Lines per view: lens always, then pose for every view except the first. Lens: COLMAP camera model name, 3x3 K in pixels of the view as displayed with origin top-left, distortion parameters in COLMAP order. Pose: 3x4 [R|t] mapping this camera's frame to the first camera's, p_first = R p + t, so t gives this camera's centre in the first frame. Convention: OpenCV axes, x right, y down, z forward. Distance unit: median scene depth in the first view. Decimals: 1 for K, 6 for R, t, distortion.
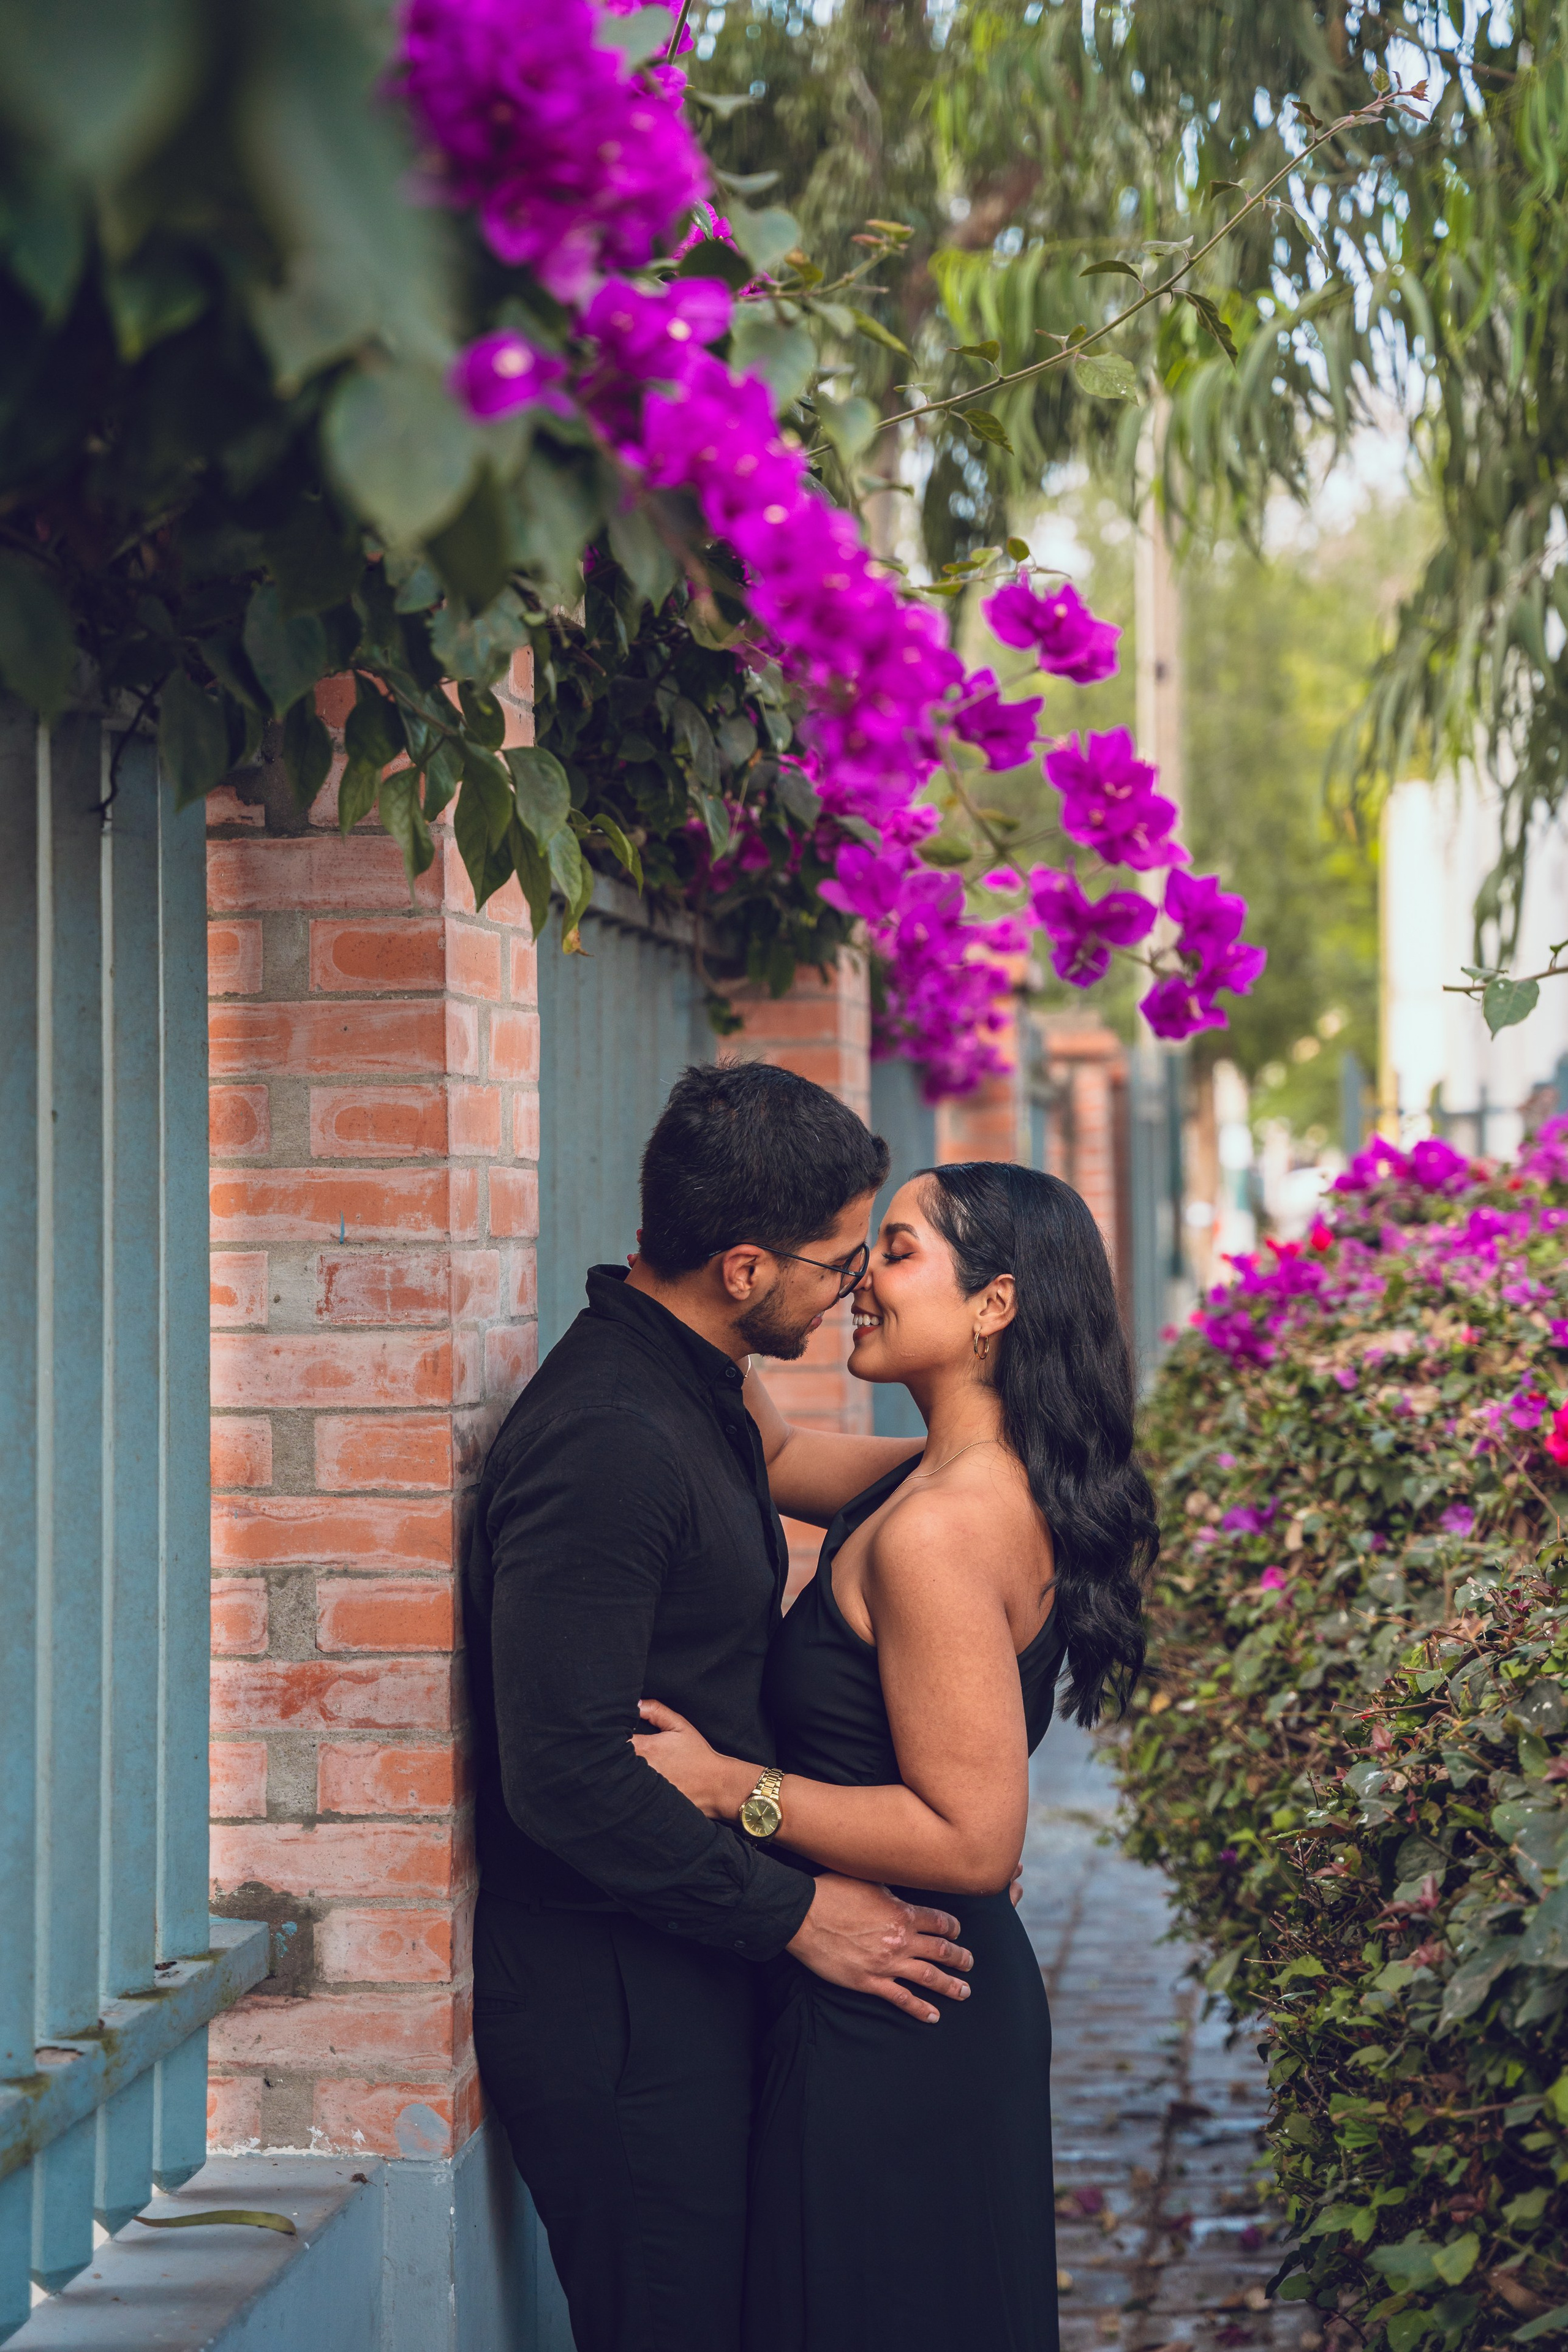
lens RADIAL K [[4713.6, 0, 790.9], [0, 4713.6, 1170.6], [0, 0, 1]] dist [0.279452, 0.000000]
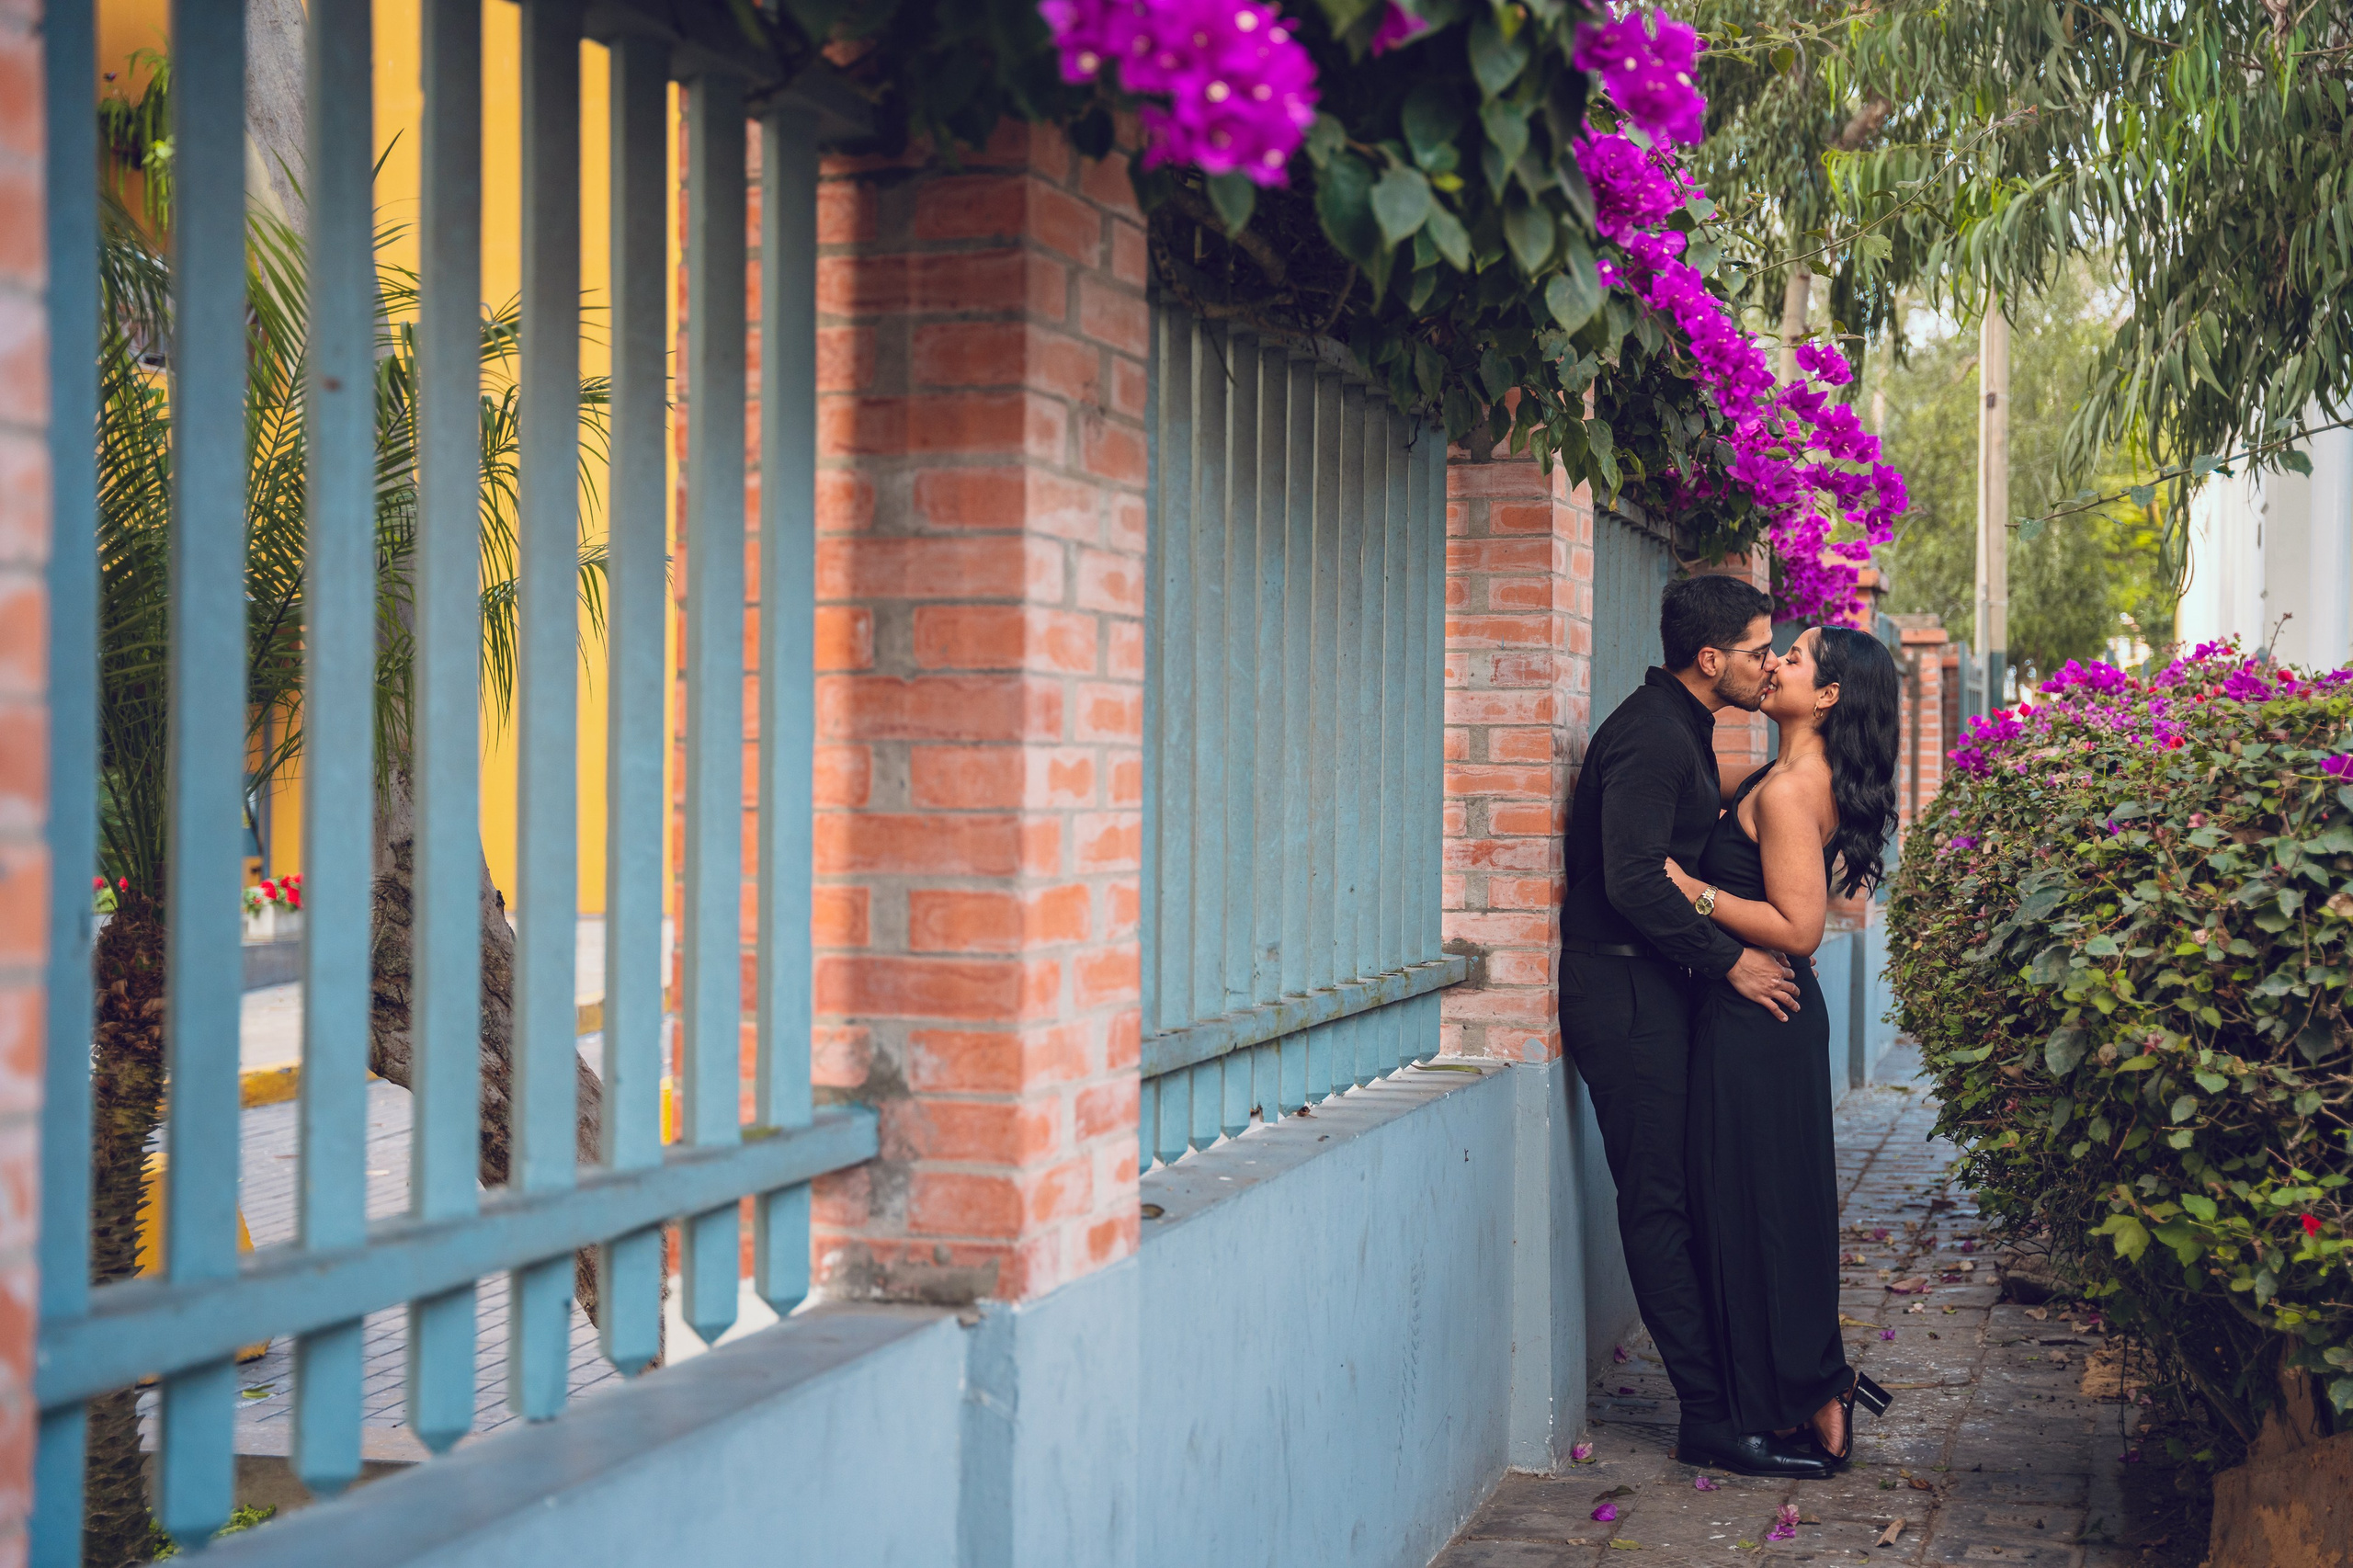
lens RADIAL K [[3316.4, 0, 1185.9], [0, 3316.4, 796.4], [0, 0, 1]] dist [0.138114, 0.000000]
pose [[0.986133, 0.017422, -0.165042, 0.015483], [-0.015669, 0.999806, 0.011920, 0.067290], [0.165217, -0.009169, 0.986215, -0.542697]]
